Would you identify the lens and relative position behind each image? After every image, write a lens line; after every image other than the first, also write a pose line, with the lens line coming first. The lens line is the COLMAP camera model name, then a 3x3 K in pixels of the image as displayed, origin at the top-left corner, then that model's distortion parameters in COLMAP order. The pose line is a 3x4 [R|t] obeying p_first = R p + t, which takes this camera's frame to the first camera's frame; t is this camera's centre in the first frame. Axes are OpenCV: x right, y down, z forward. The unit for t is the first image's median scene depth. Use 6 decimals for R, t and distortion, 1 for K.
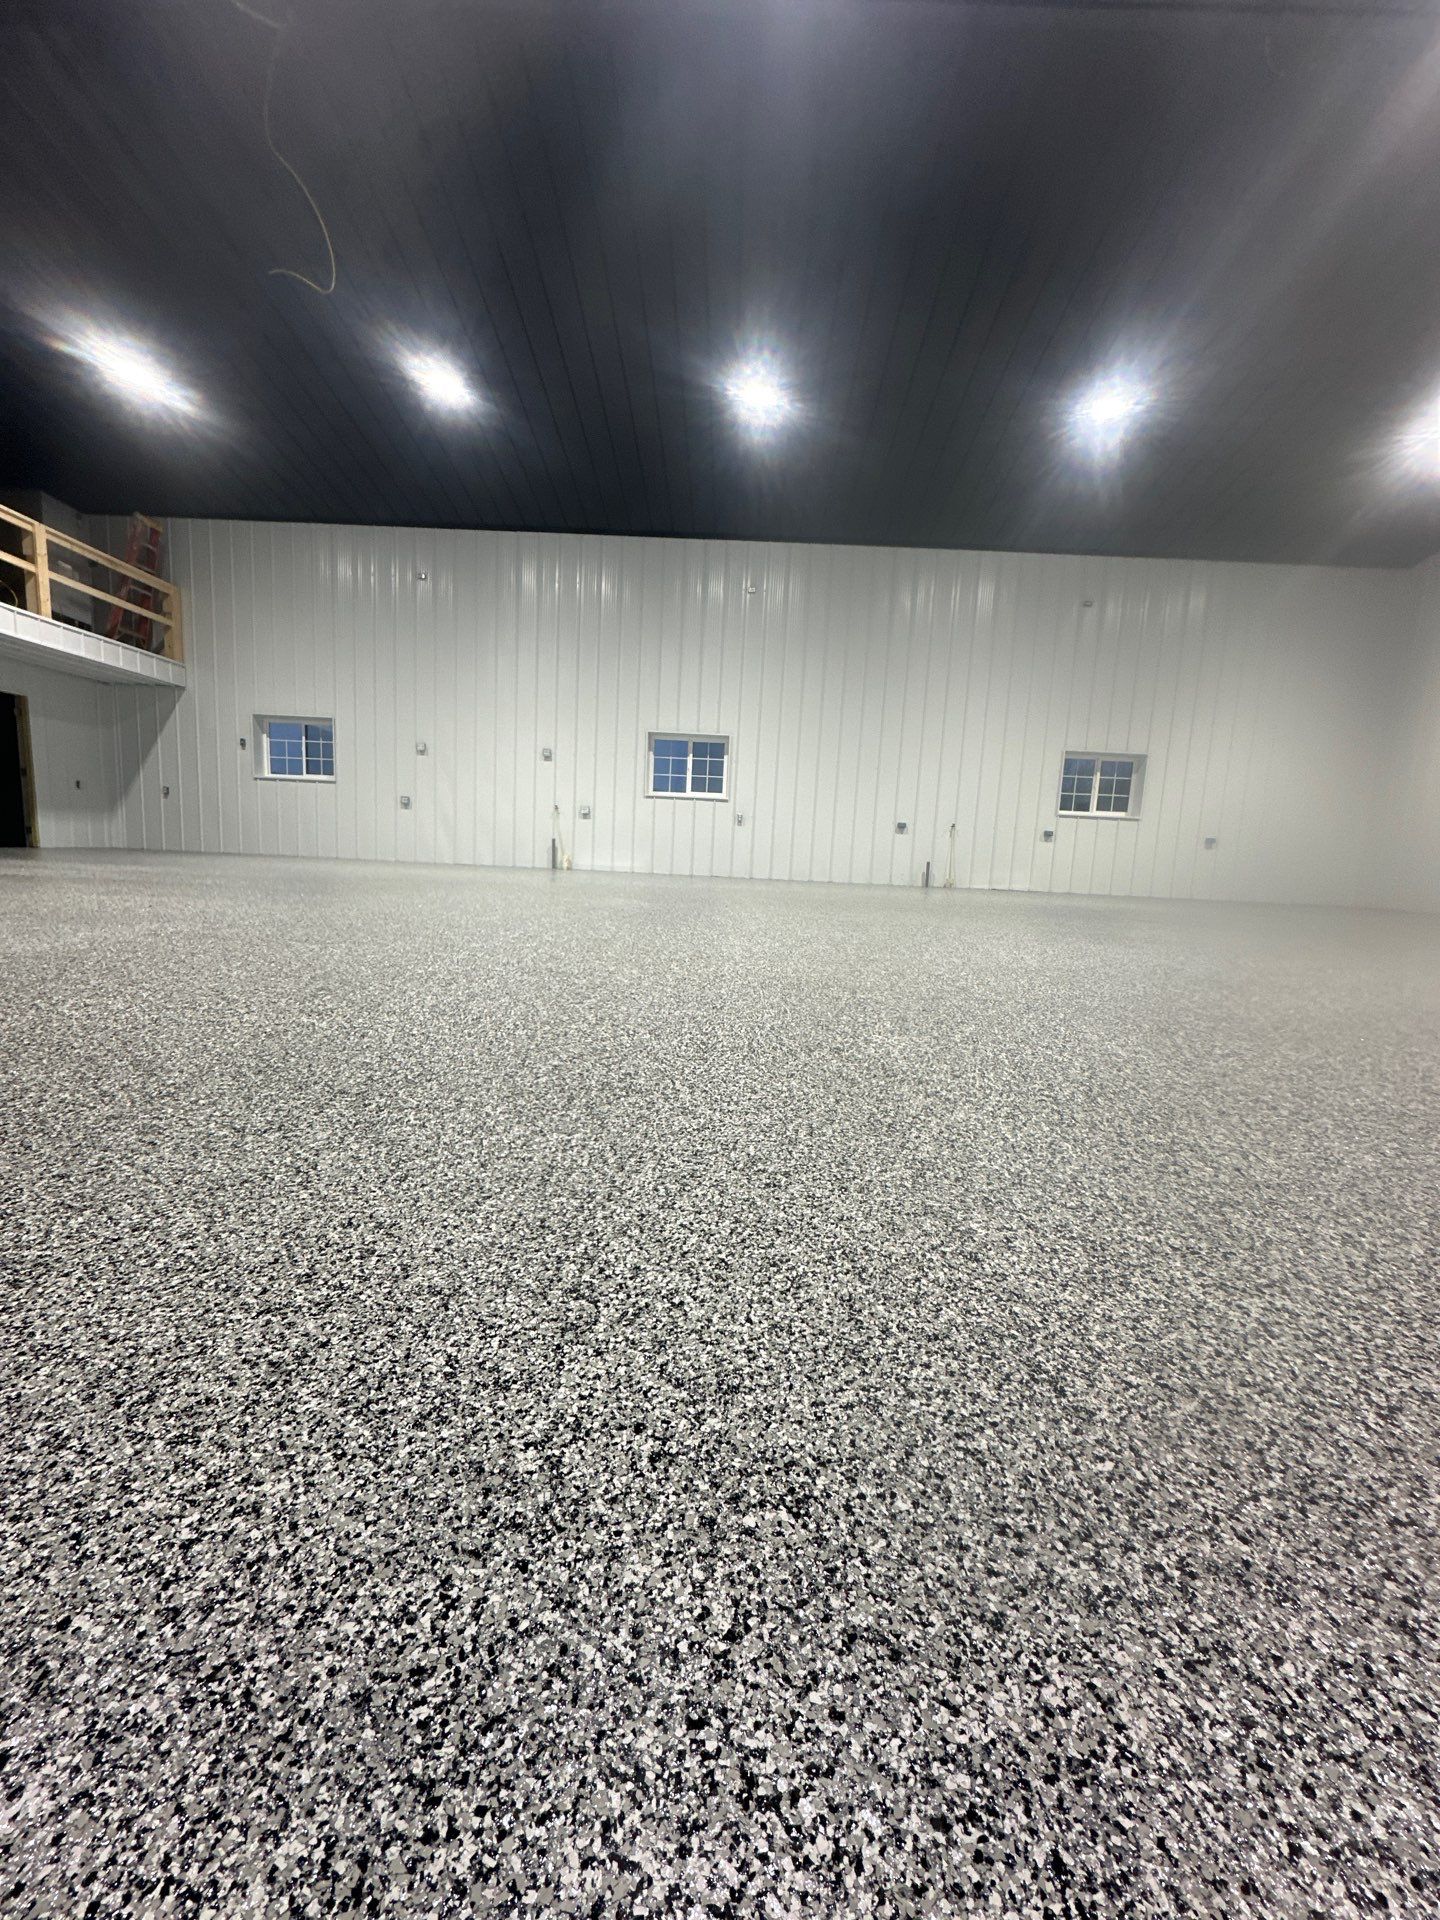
lens RADIAL K [[761.8, 0, 716.1], [0, 761.8, 974.0], [0, 0, 1]] dist [-0.004163, -0.000616]
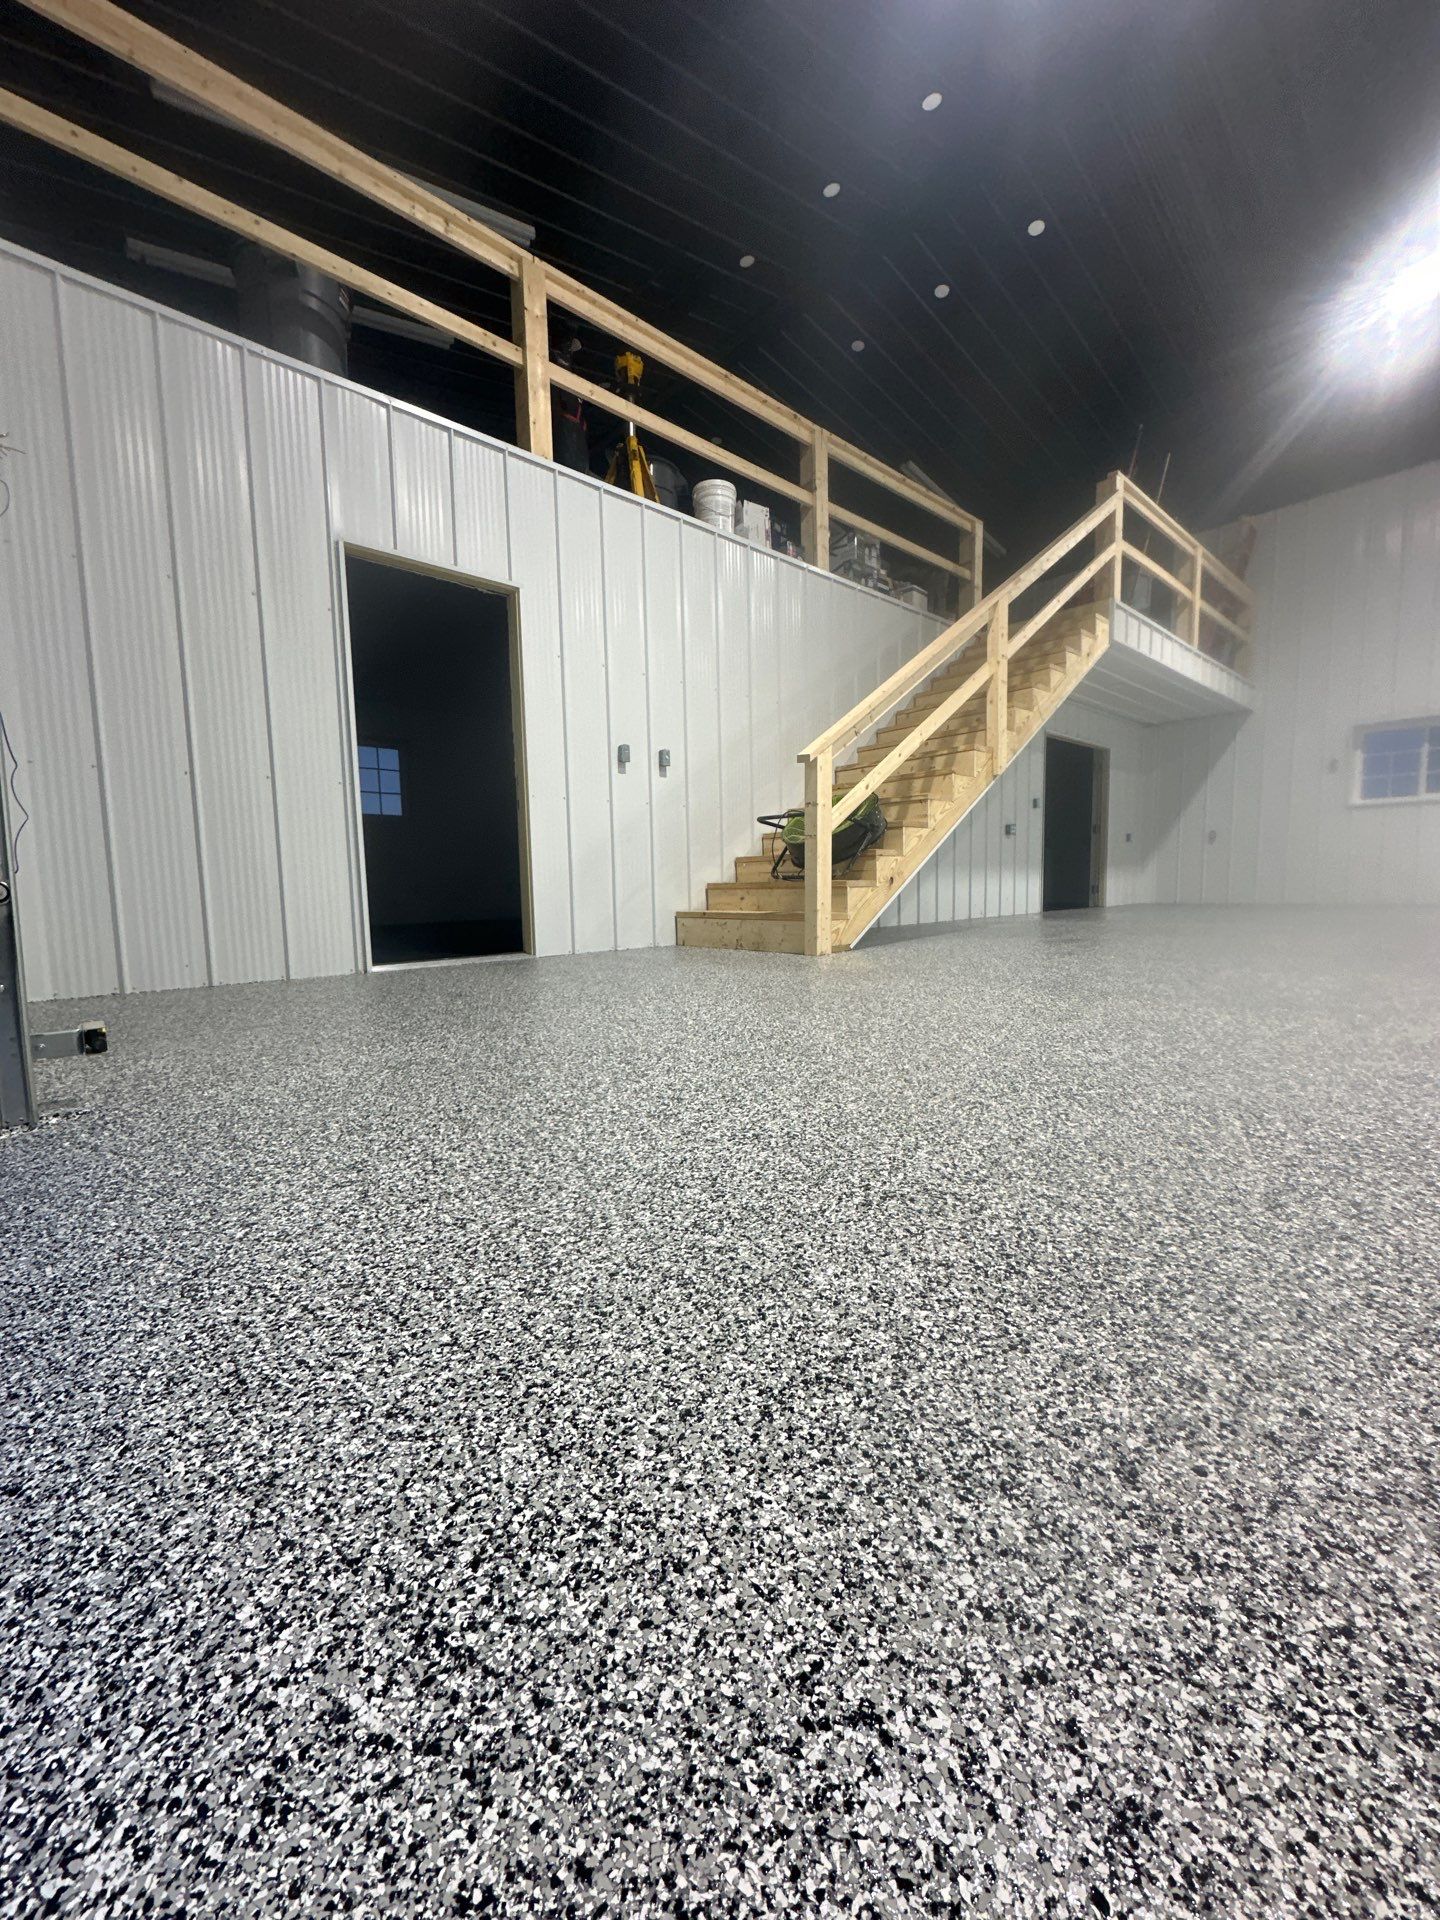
lens RADIAL K [[761.8, 0, 714.4], [0, 761.8, 962.2], [0, 0, 1]] dist [-0.004163, -0.000616]
pose [[0.684144, 0.013230, -0.729227, -0.477791], [-0.060601, 0.997409, -0.038760, -0.031033], [0.726825, 0.070710, 0.683174, 0.014736]]
